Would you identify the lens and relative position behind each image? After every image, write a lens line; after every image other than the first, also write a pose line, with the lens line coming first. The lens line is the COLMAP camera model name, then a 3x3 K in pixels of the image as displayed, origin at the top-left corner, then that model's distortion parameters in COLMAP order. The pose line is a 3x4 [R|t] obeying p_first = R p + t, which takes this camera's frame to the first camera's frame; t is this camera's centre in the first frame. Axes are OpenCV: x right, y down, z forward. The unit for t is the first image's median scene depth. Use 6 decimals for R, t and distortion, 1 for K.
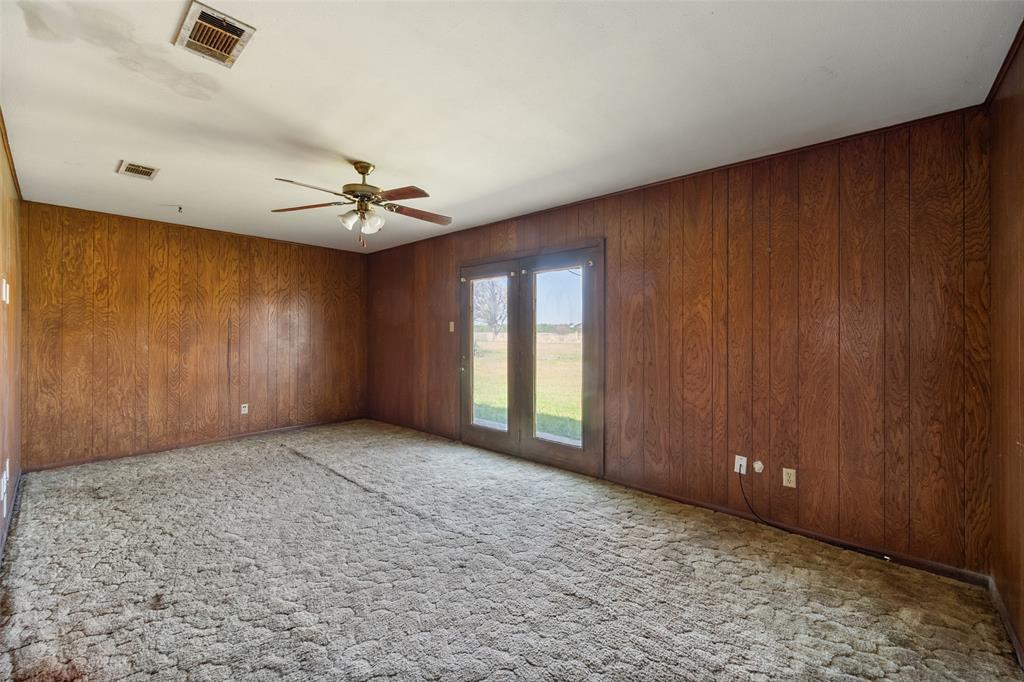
lens RADIAL K [[409.1, 0, 512.0], [0, 409.1, 341.0], [0, 0, 1]] dist [0.000200, 0.000514]
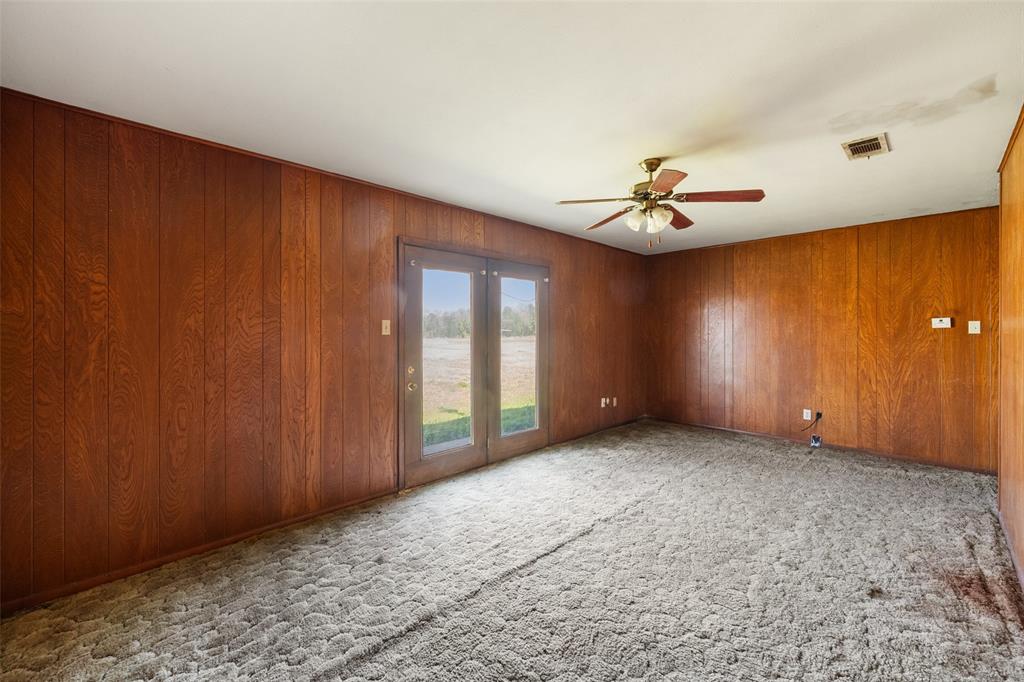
lens RADIAL K [[409.1, 0, 512.0], [0, 409.1, 341.0], [0, 0, 1]] dist [0.000200, 0.000514]
pose [[0.080021, -0.024373, 0.996495, -1.160026], [0.025818, 0.999416, 0.022371, -0.032947], [-0.996459, 0.023937, 0.080604, 1.075255]]
